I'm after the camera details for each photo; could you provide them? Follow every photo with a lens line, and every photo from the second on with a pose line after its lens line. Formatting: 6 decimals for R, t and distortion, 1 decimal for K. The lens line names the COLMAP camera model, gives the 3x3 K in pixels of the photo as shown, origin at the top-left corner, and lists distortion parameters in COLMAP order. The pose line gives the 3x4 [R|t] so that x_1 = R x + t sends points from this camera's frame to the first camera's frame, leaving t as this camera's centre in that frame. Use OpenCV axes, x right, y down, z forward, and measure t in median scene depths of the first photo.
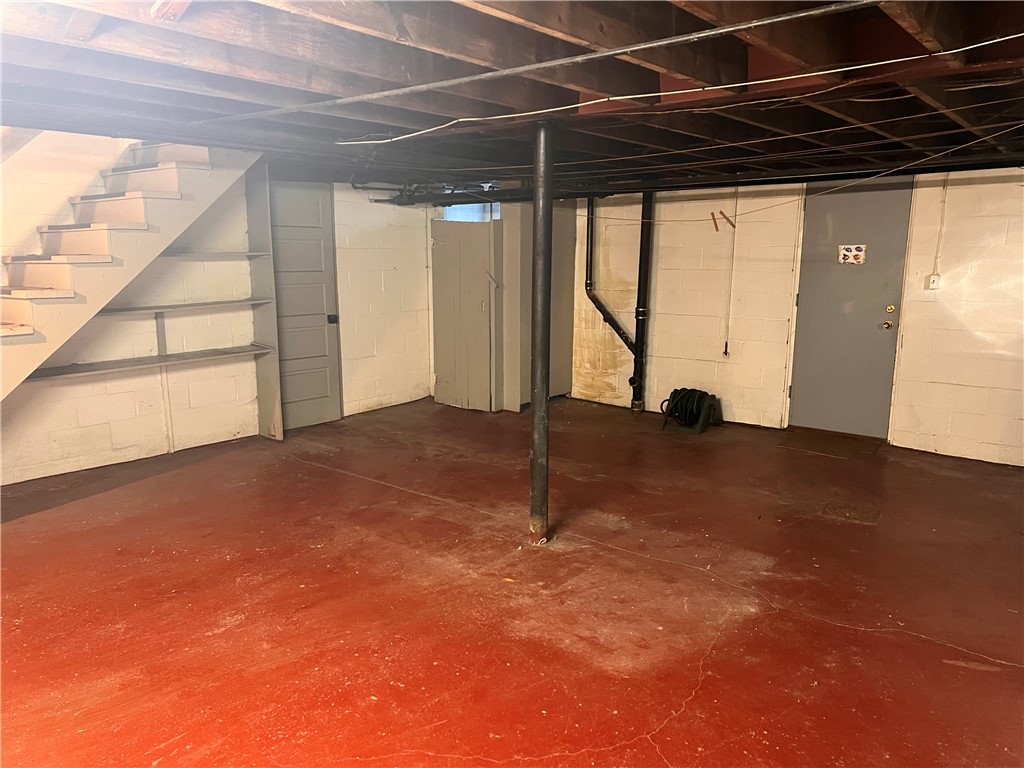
lens RADIAL K [[764.1, 0, 516.5], [0, 764.1, 388.8], [0, 0, 1]] dist [0.057237, -0.044914]
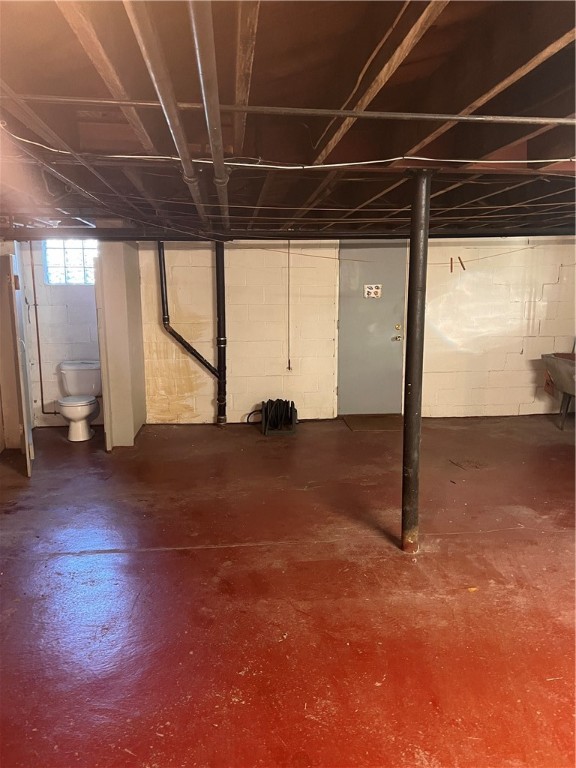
lens RADIAL K [[573.1, 0, 288.3], [0, 573.1, 380.7], [0, 0, 1]] dist [0.057237, -0.044914]
pose [[0.703176, -0.117036, 0.701318, -0.442264], [0.131342, 0.990766, 0.033649, -0.063337], [-0.698780, 0.068451, 0.712054, 0.347903]]
